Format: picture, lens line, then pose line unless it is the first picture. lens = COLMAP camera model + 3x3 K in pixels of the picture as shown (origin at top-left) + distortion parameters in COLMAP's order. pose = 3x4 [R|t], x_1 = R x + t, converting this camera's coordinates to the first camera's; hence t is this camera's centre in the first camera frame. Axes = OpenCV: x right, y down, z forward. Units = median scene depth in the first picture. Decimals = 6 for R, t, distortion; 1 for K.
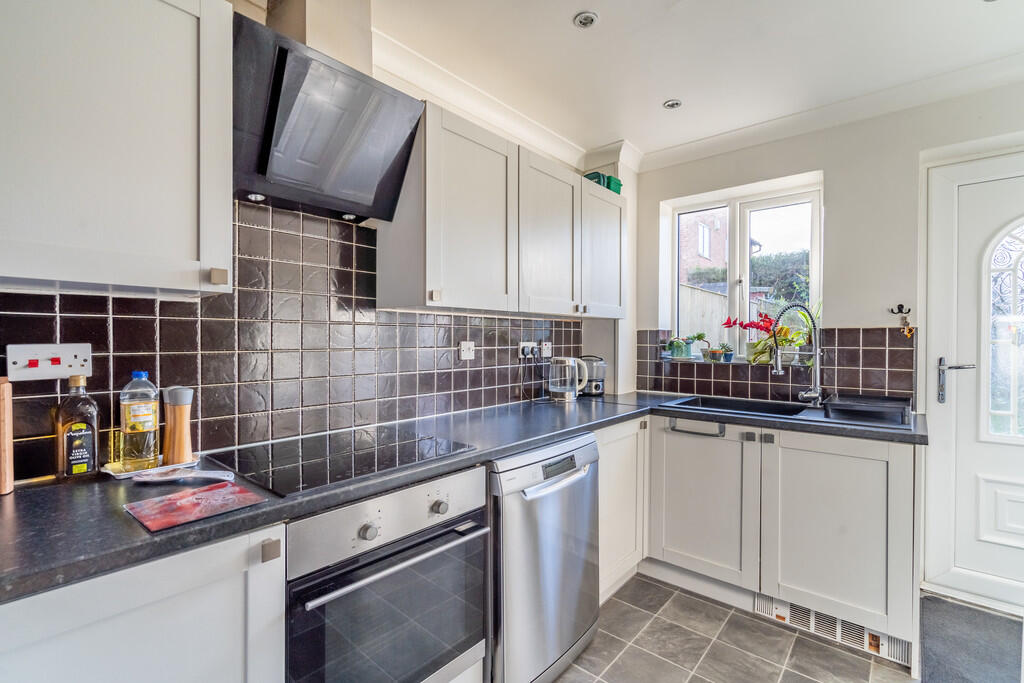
lens RADIAL K [[461.2, 0, 512.0], [0, 461.2, 341.5], [0, 0, 1]] dist [0.000647, 0.000152]
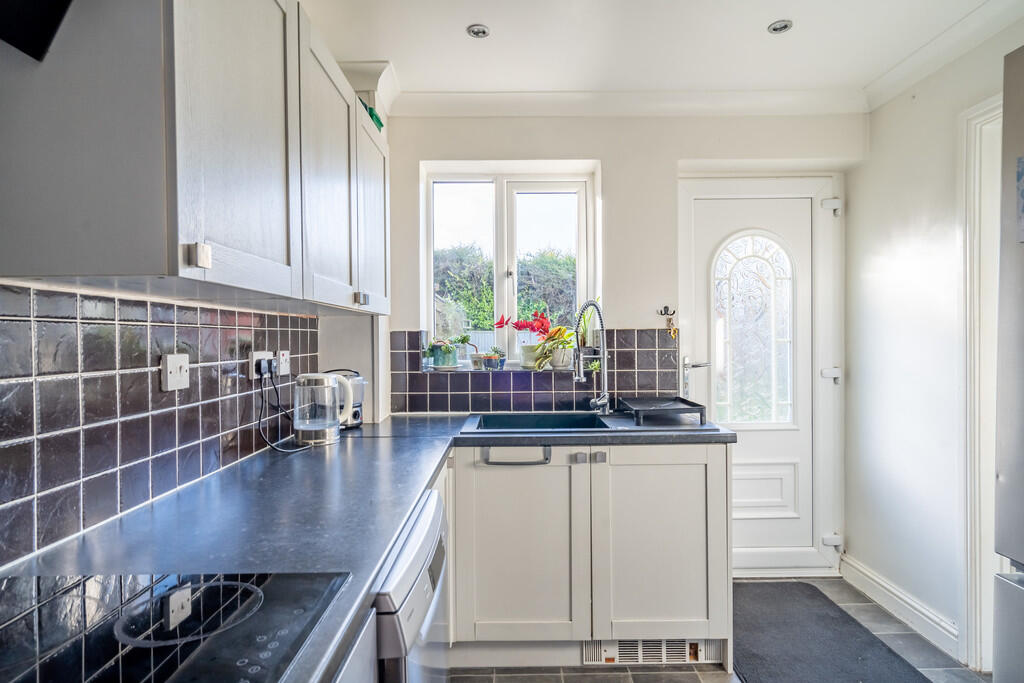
lens RADIAL K [[553.6, 0, 512.0], [0, 553.6, 341.5], [0, 0, 1]] dist [0.002872, 0.000873]
pose [[0.755091, -0.012521, 0.655501, -0.213406], [0.015225, 0.999883, 0.001561, -0.008871], [-0.655443, 0.008802, 0.755193, 0.287518]]
